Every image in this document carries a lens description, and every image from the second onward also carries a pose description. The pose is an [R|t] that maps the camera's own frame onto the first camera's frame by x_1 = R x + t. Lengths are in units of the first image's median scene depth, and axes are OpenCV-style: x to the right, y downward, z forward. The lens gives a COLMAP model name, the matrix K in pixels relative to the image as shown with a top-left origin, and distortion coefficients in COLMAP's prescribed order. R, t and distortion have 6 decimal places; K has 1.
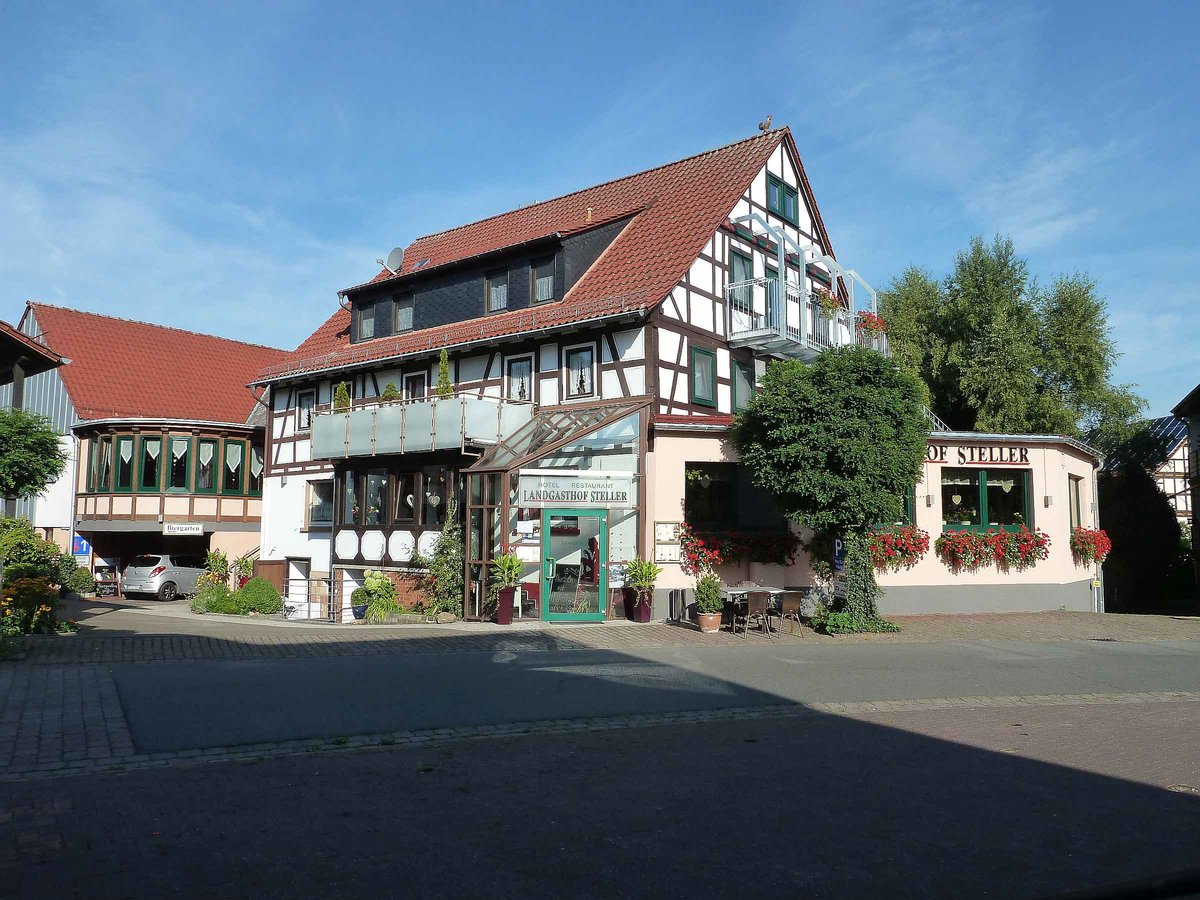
lens RADIAL K [[898.2, 0, 600.0], [0, 898.2, 450.0], [0, 0, 1]] dist [-0.006615, -0.003192]
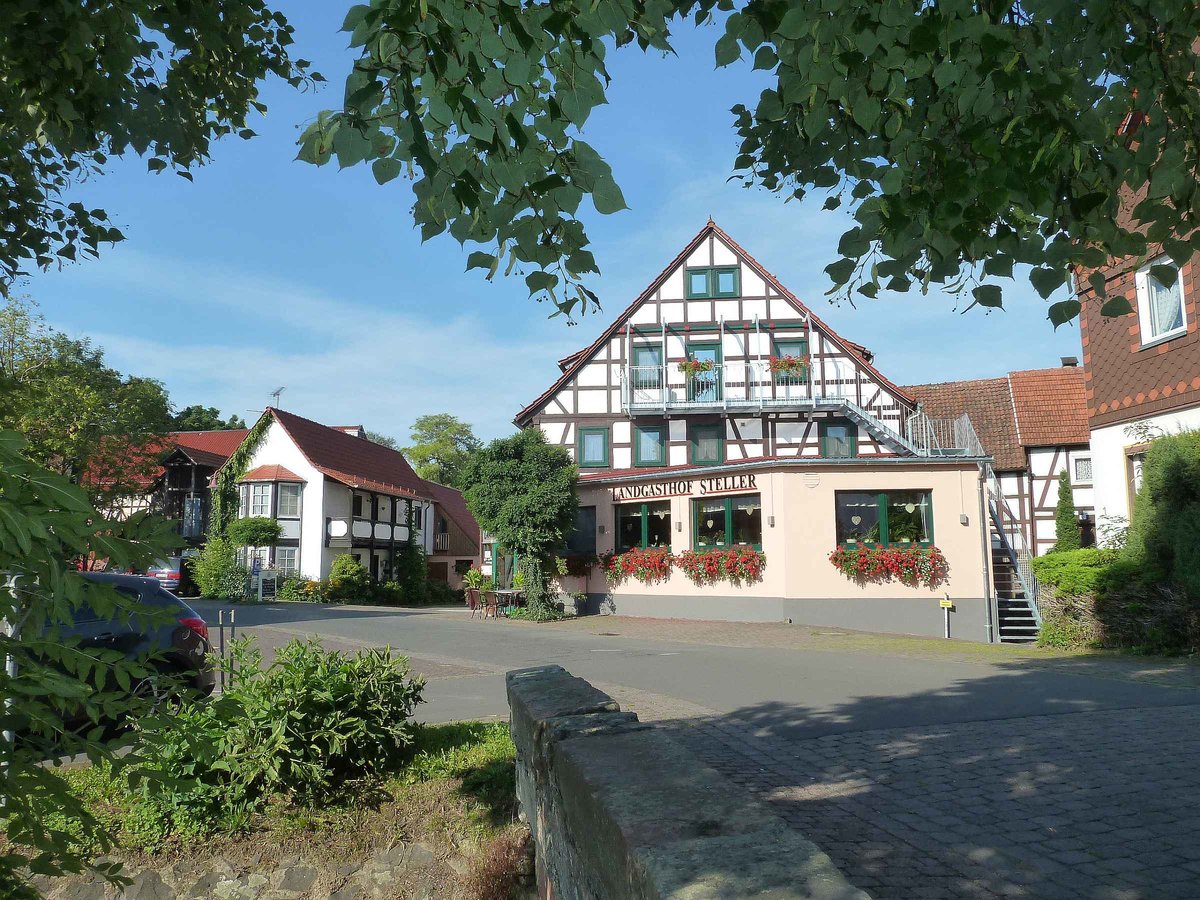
lens RADIAL K [[898.2, 0, 600.0], [0, 898.2, 450.0], [0, 0, 1]] dist [-0.006615, -0.003192]
pose [[0.530223, -0.120779, -0.839212, 1.153956], [0.092460, 0.992135, -0.084370, 0.038964], [0.842802, -0.032858, 0.537220, 0.210877]]
